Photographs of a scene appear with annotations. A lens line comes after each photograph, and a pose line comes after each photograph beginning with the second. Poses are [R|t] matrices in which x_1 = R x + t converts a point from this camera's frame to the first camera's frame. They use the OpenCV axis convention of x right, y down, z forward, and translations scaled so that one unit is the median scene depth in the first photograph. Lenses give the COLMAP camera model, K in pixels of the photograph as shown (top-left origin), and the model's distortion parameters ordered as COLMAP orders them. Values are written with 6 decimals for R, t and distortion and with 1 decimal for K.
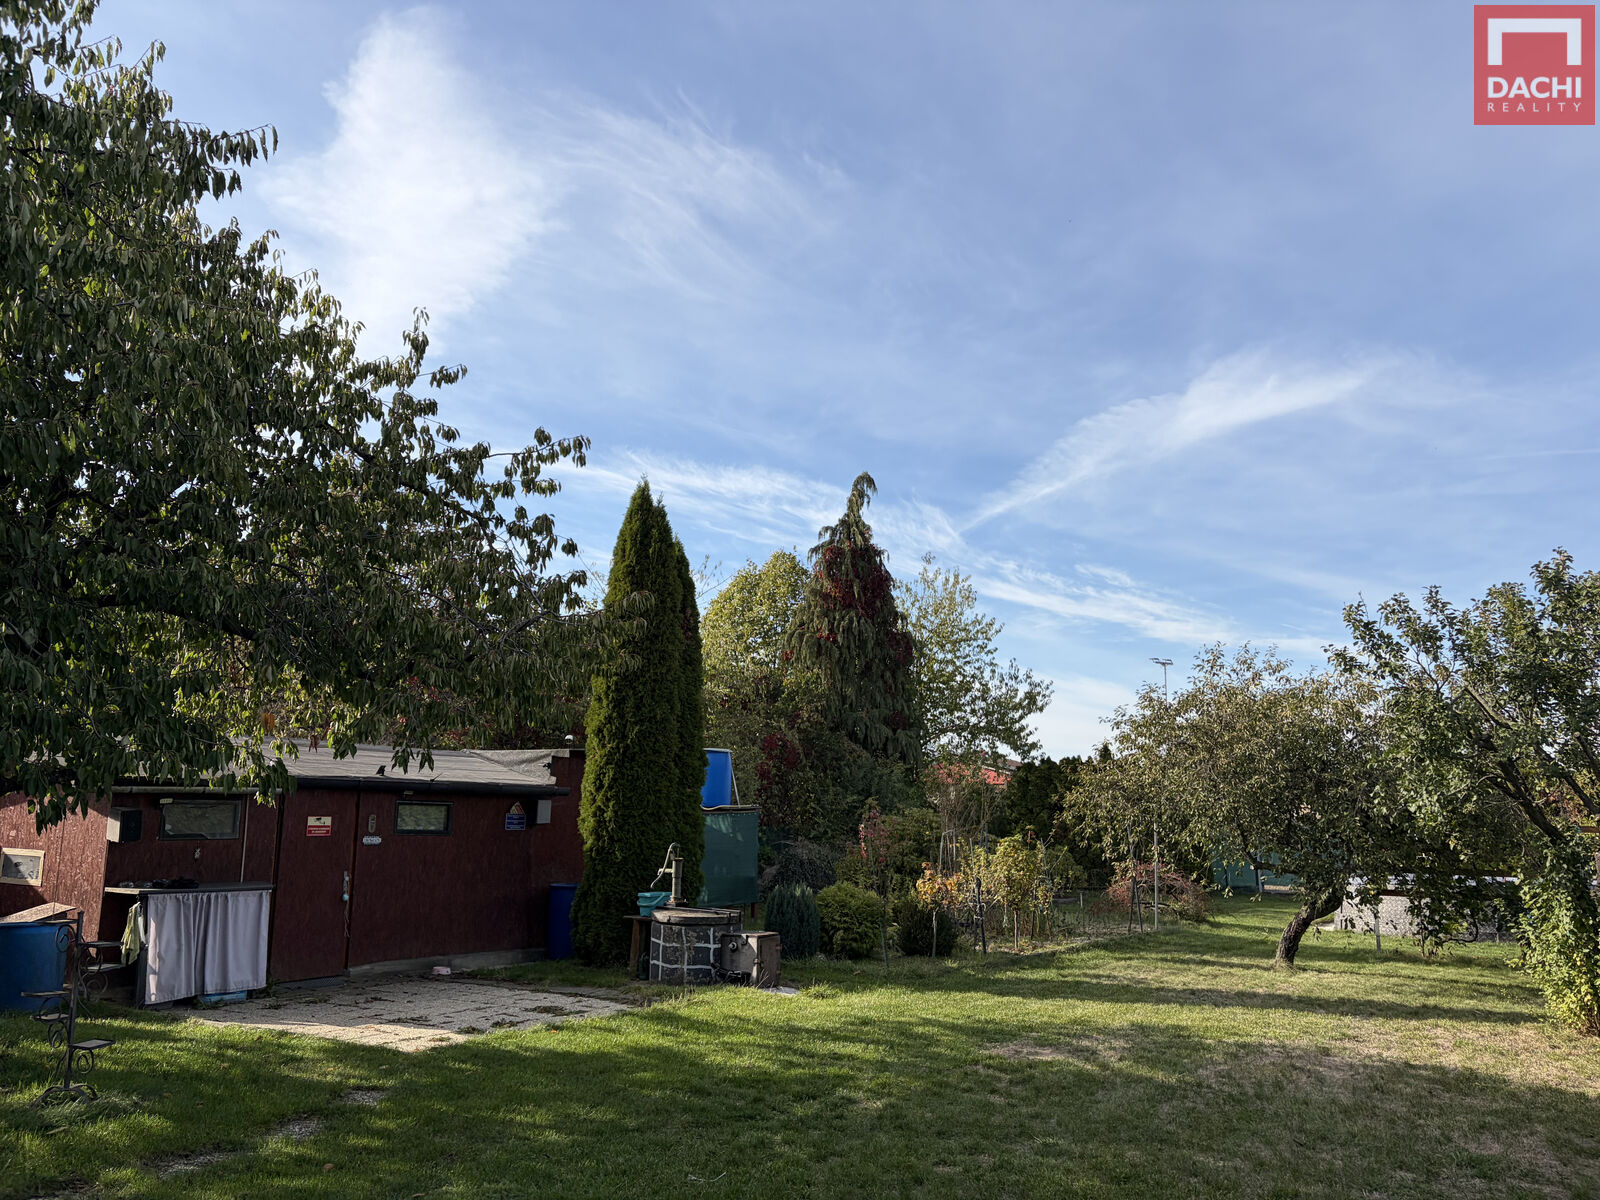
lens RADIAL K [[1224.1, 0, 786.3], [0, 1224.1, 594.5], [0, 0, 1]] dist [0.065588, -0.053578]
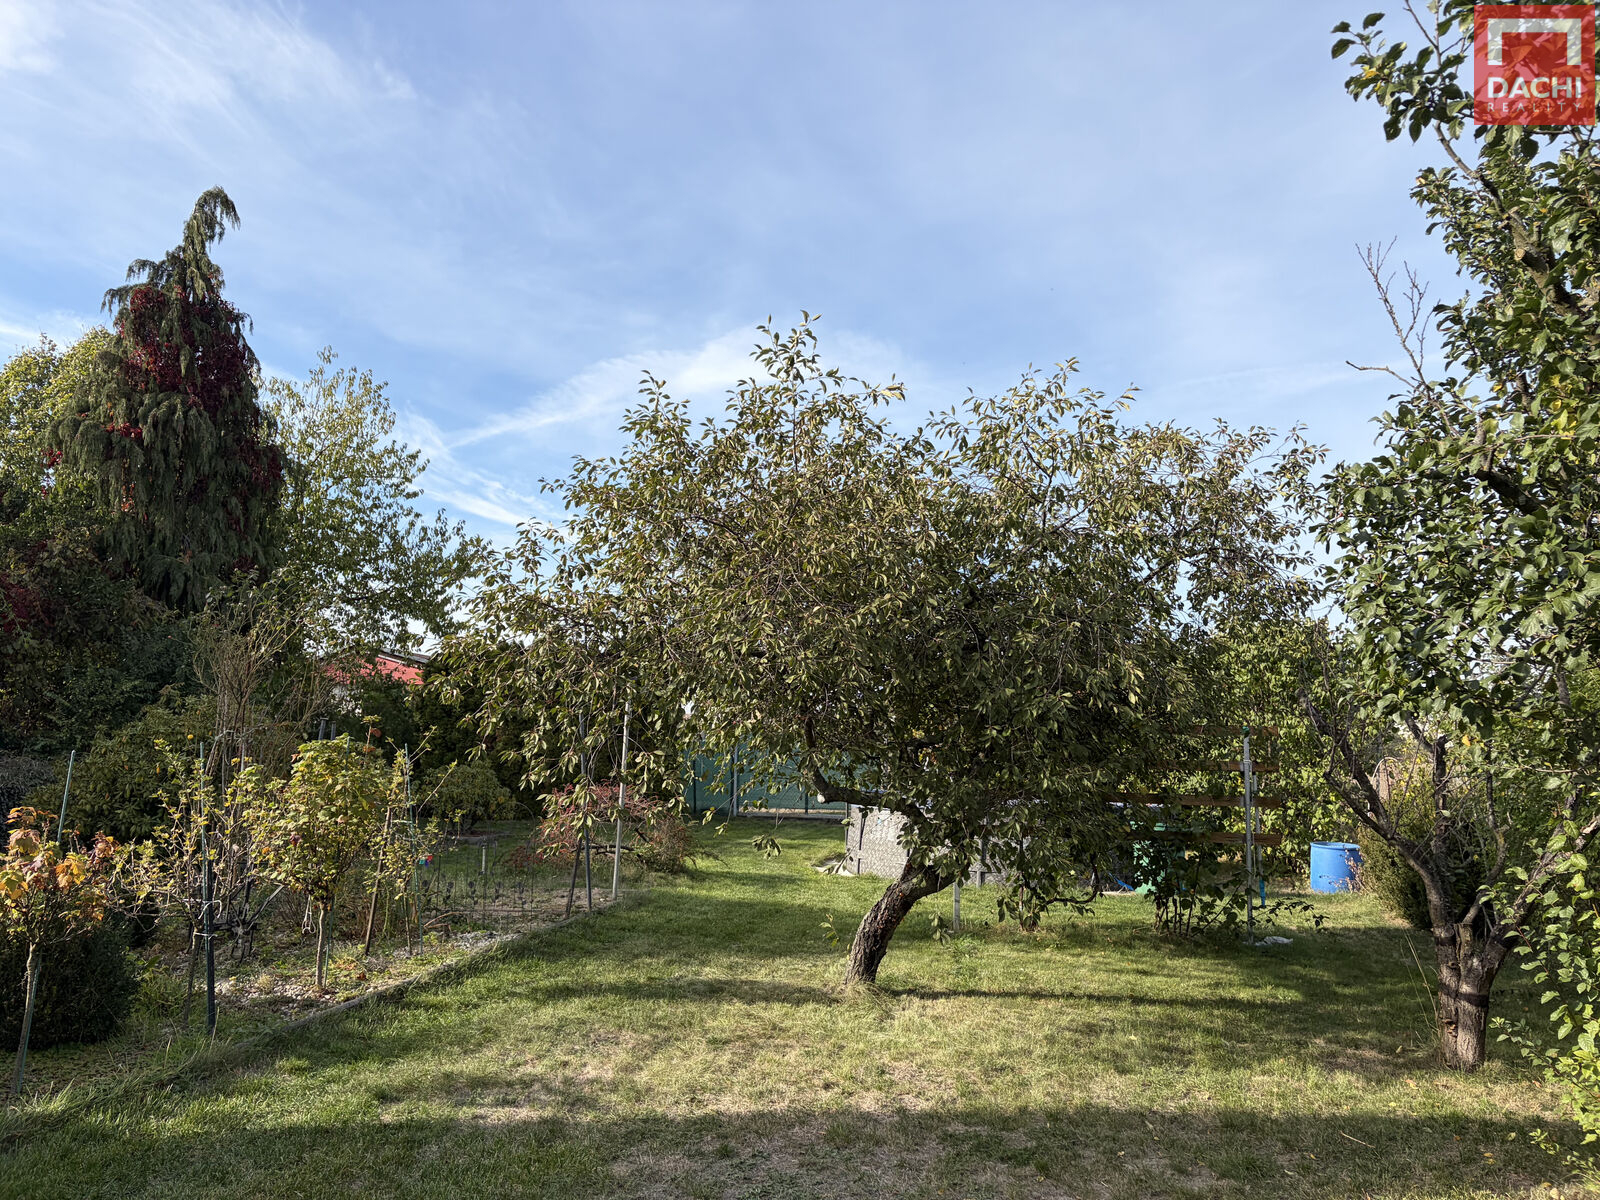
lens RADIAL K [[1224.1, 0, 796.6], [0, 1224.1, 598.9], [0, 0, 1]] dist [0.065588, -0.053578]
pose [[0.903791, 0.056636, 0.424210, 0.169400], [-0.085395, 0.995138, 0.049076, 0.129010], [-0.419368, -0.080580, 0.904233, 0.617770]]
